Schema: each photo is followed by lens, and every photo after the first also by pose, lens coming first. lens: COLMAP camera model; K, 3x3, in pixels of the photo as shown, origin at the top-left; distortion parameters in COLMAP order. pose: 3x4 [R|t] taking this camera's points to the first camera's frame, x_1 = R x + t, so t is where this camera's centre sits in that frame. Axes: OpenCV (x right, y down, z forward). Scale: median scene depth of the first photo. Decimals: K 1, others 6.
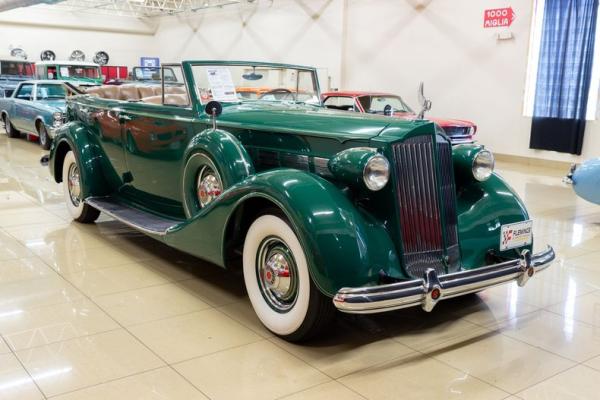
lens RADIAL K [[623.3, 0, 300.4], [0, 623.3, 212.0], [0, 0, 1]] dist [0.013097, 0.006737]
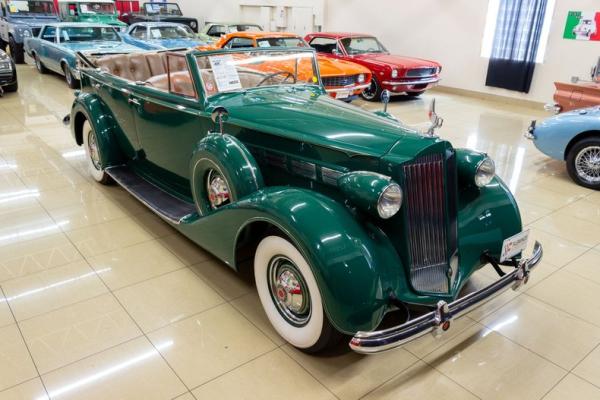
lens RADIAL K [[479.1, 0, 300.3], [0, 479.1, 210.1], [0, 0, 1]] dist [-0.005436, 0.006504]
pose [[0.999509, -0.014255, 0.027885, -0.029222], [0.008296, 0.979110, 0.203164, -0.147446], [-0.030198, -0.202833, 0.978748, 0.184745]]
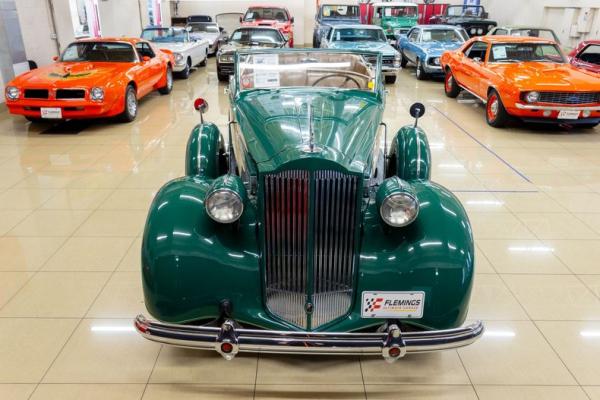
lens RADIAL K [[479.1, 0, 300.3], [0, 479.1, 210.1], [0, 0, 1]] dist [-0.005436, 0.006504]
pose [[0.798005, 0.220765, -0.560760, 0.455804], [-0.106463, 0.967495, 0.229387, -0.172492], [0.593173, -0.123352, 0.795569, 0.342156]]
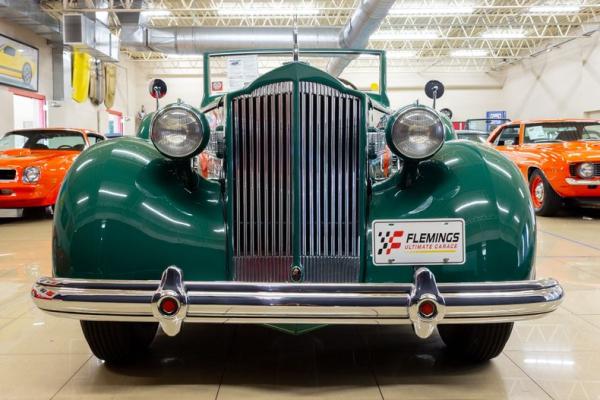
lens RADIAL K [[621.3, 0, 290.4], [0, 621.3, 188.6], [0, 0, 1]] dist [0.020283, -0.006172]
pose [[0.795885, 0.004755, -0.605430, 0.466773], [-0.092803, 0.989110, -0.114228, 0.050126], [0.598294, 0.147098, 0.787659, 0.381948]]
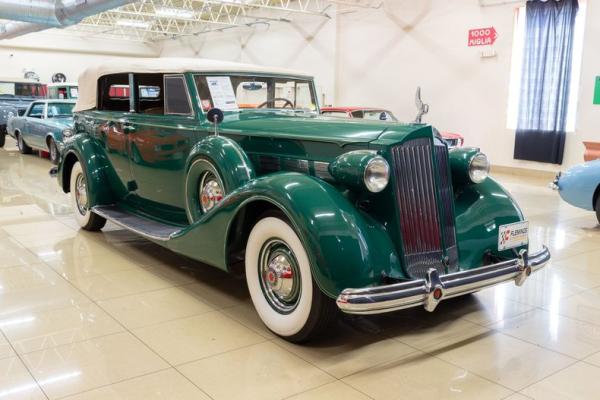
lens RADIAL K [[581.9, 0, 301.0], [0, 581.9, 211.8], [0, 0, 1]] dist [-0.003629, 0.011372]
pose [[0.999914, -0.010127, 0.008293, -0.007048], [0.010291, 0.999748, -0.019954, 0.010995], [-0.008089, 0.020037, 0.999767, 0.040729]]
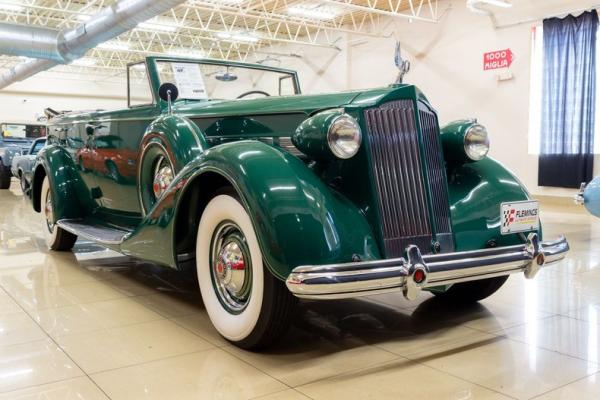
lens RADIAL K [[593.5, 0, 302.1], [0, 593.5, 212.2], [0, 0, 1]] dist [-0.008091, 0.003019]
pose [[0.999231, -0.023950, -0.031036, 0.063239], [0.020399, 0.993716, -0.110059, 0.088015], [0.033477, 0.109341, 0.993440, 0.161408]]
